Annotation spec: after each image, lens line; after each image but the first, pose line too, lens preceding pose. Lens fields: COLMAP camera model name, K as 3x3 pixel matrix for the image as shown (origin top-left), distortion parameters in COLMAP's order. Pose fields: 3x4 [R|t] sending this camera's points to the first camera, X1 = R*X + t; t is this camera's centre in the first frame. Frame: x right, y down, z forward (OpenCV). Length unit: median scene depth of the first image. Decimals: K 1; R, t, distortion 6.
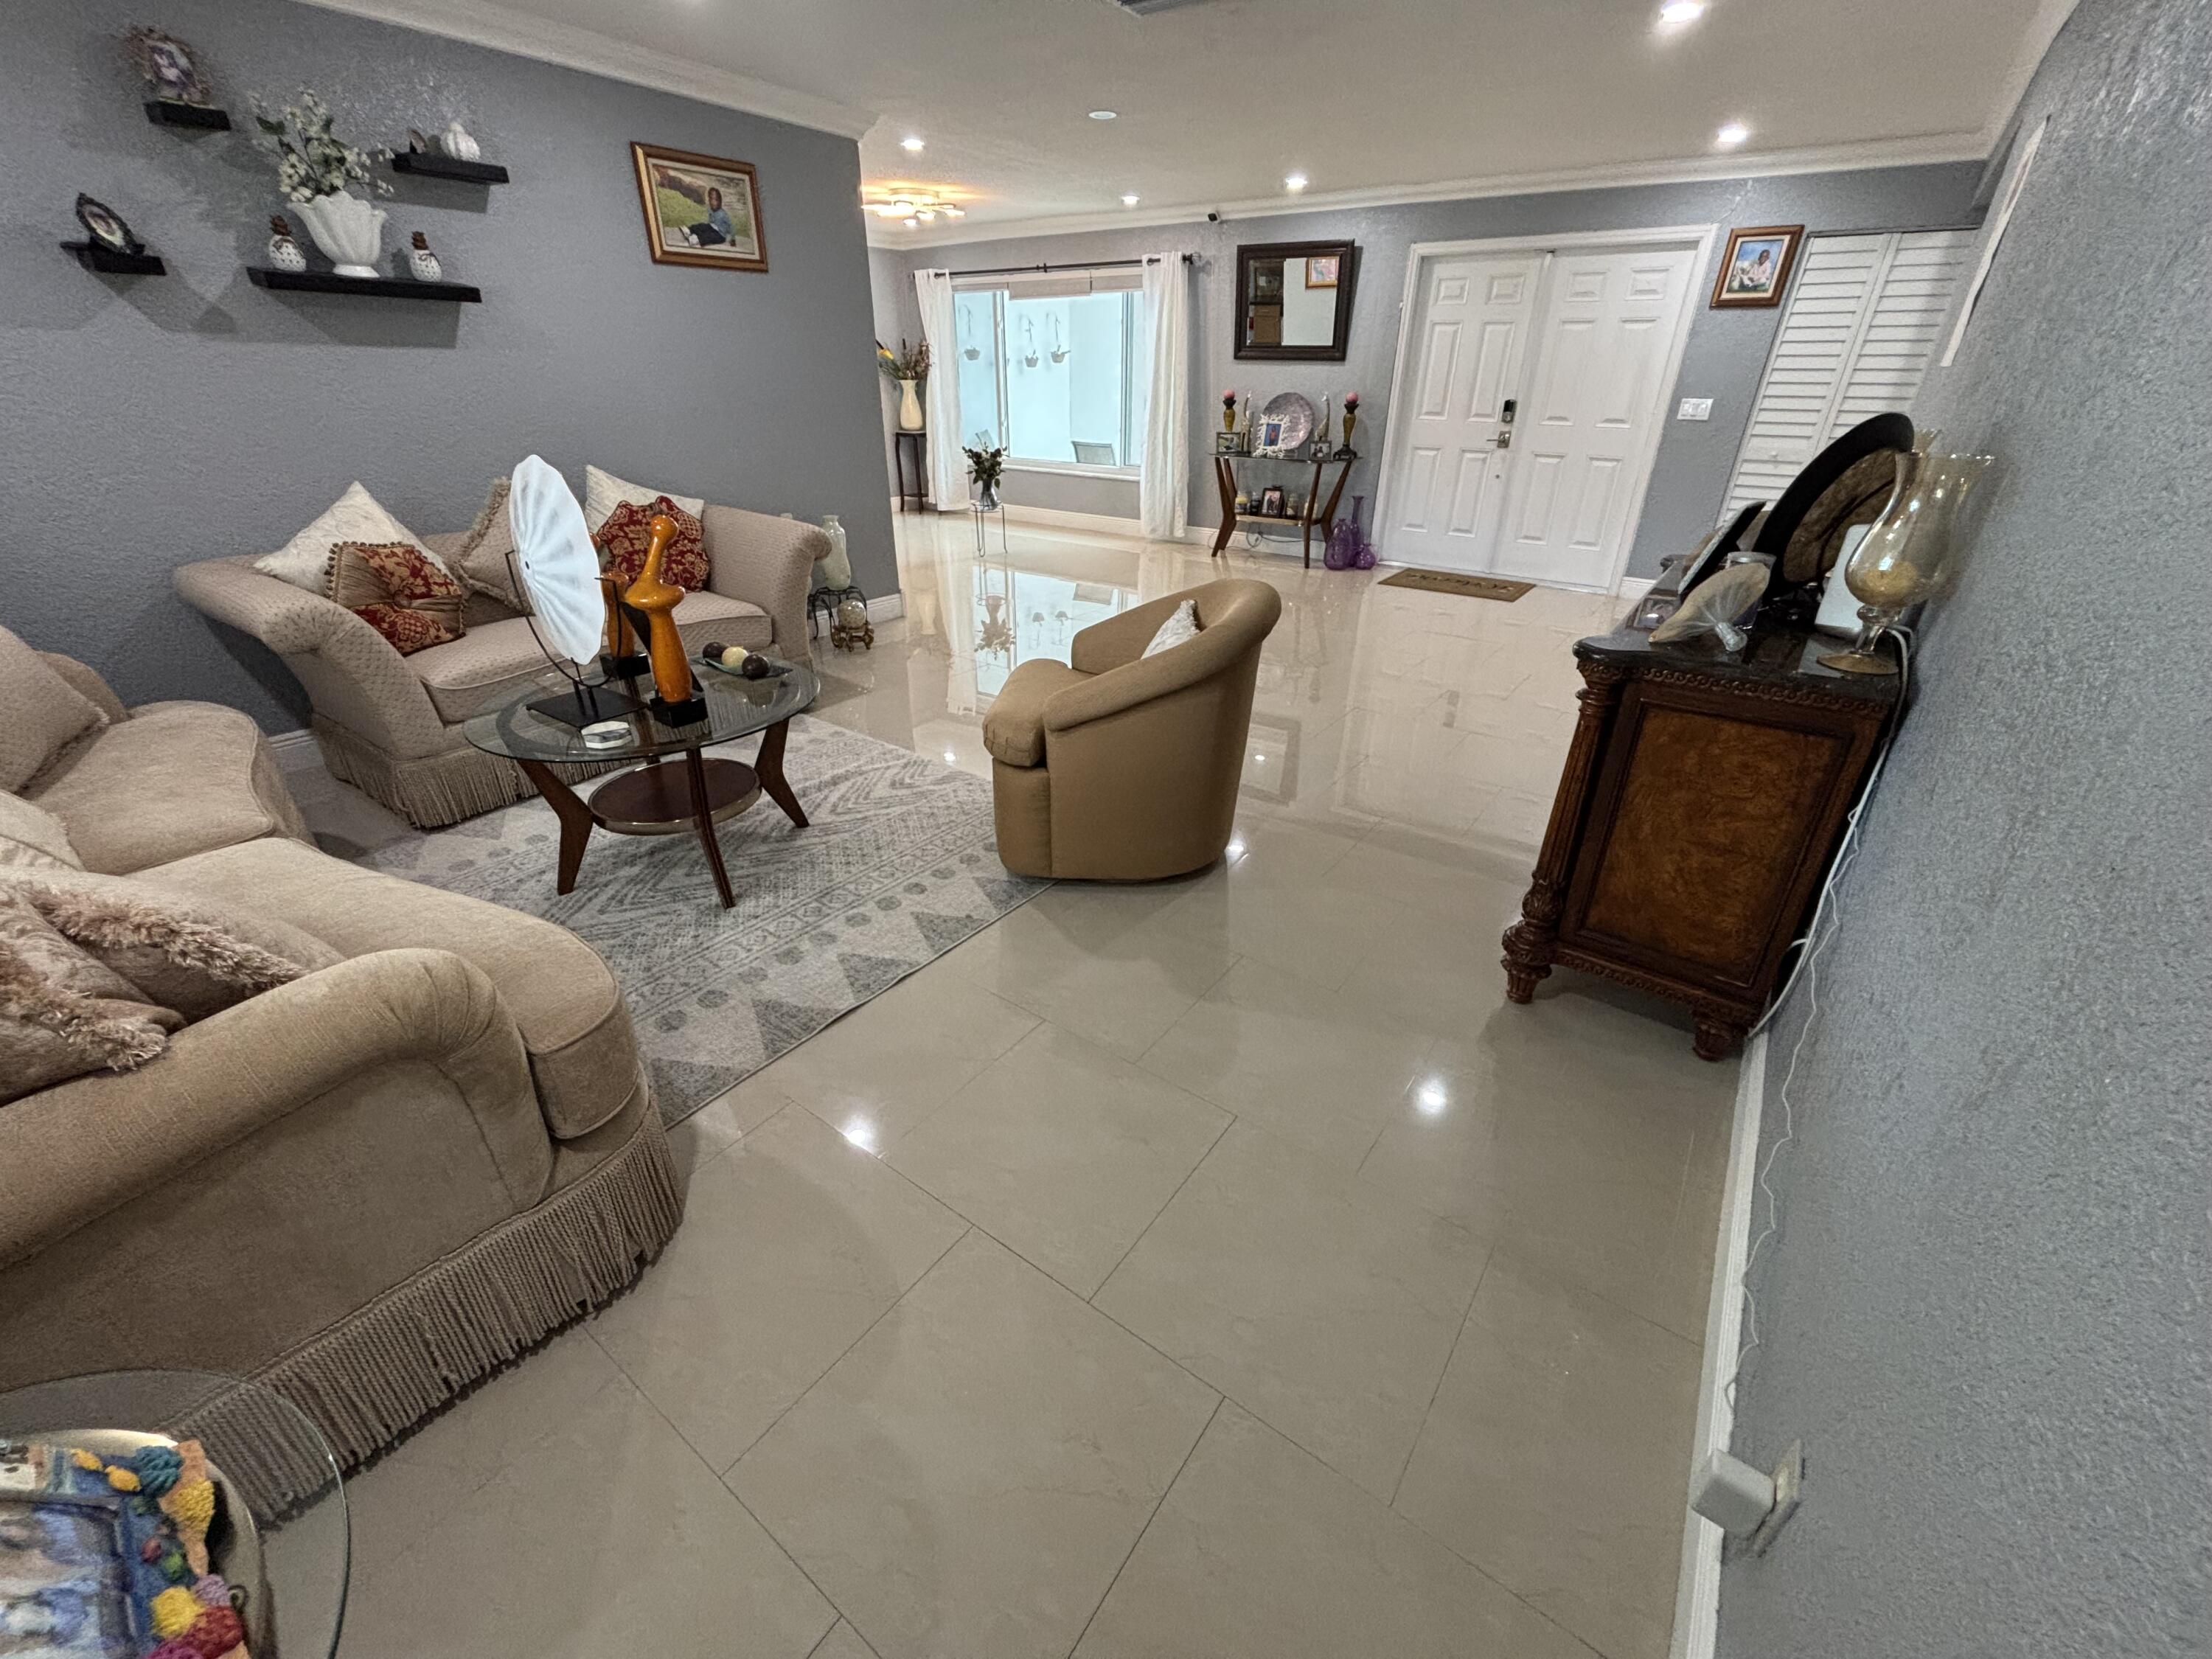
lens RADIAL K [[891.8, 0, 1101.0], [0, 891.8, 829.3], [0, 0, 1]] dist [0.002366, 0.001395]
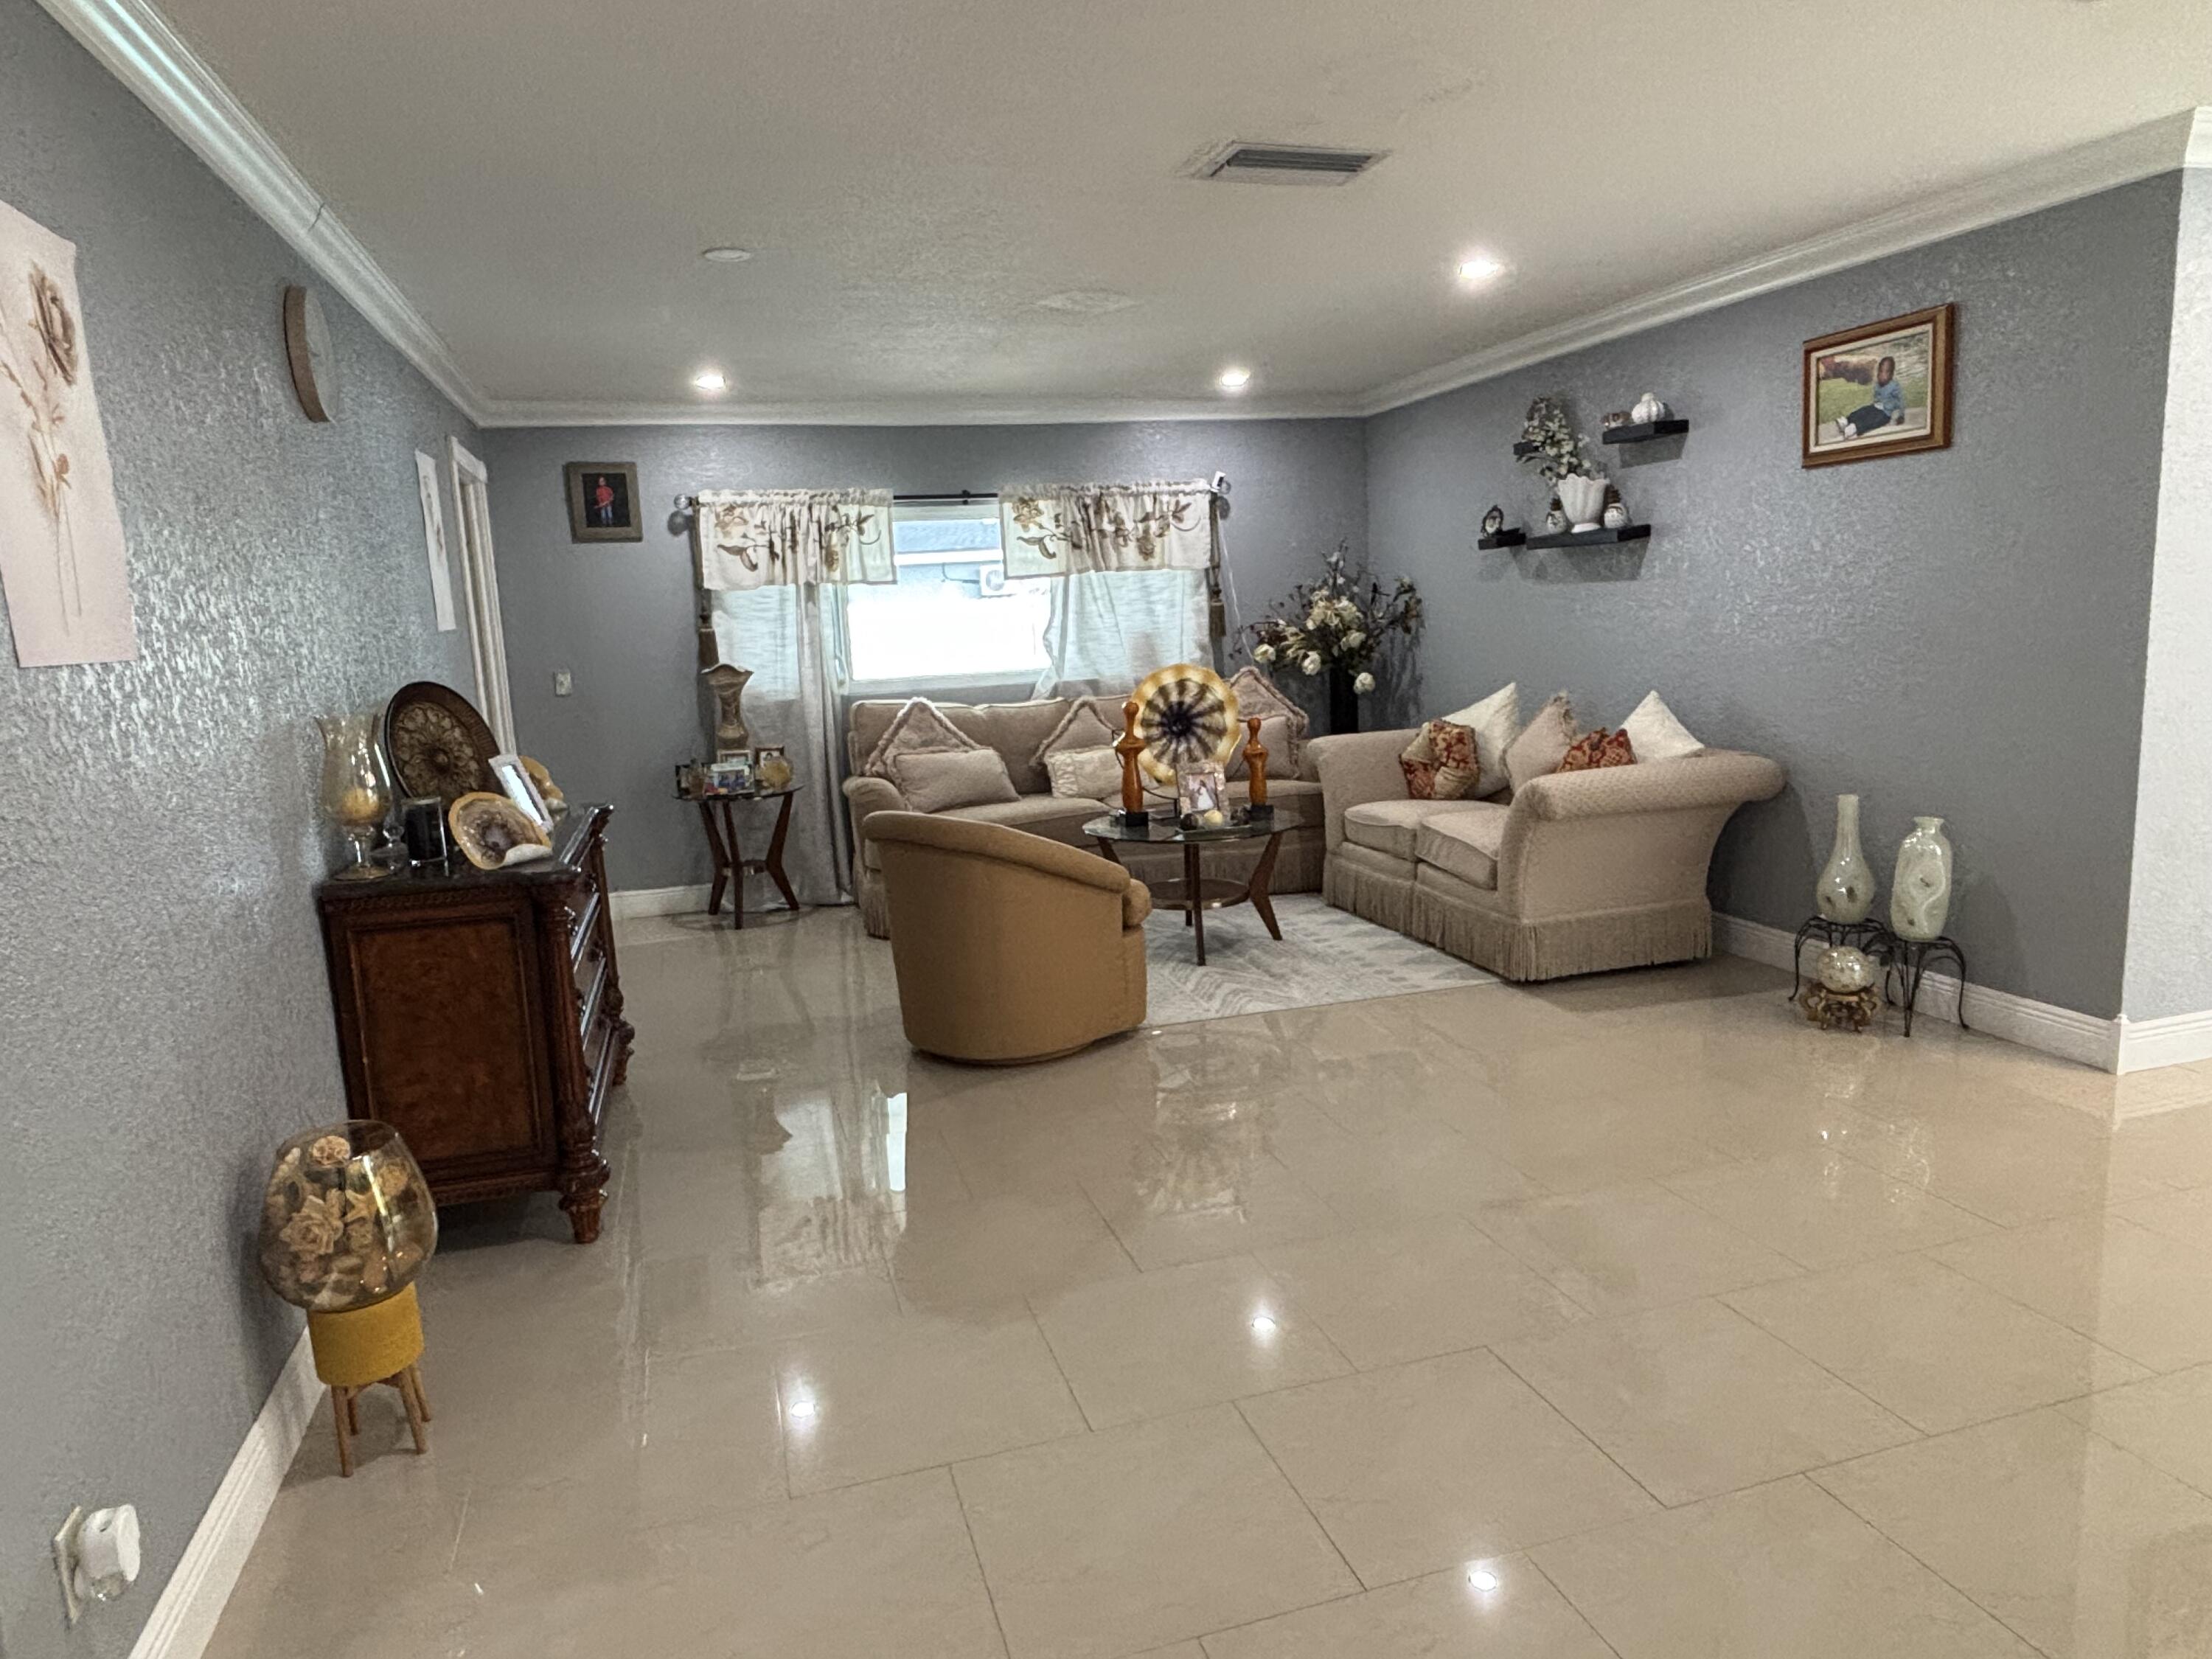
lens RADIAL K [[1371.0, 0, 1098.7], [0, 1371.0, 839.2], [0, 0, 1]] dist [0.007935, -0.000091]
pose [[-0.607569, 0.167028, -0.776506, 1.107238], [-0.310890, 0.849626, 0.426009, -0.857152], [0.730895, 0.500237, -0.464279, 1.603806]]
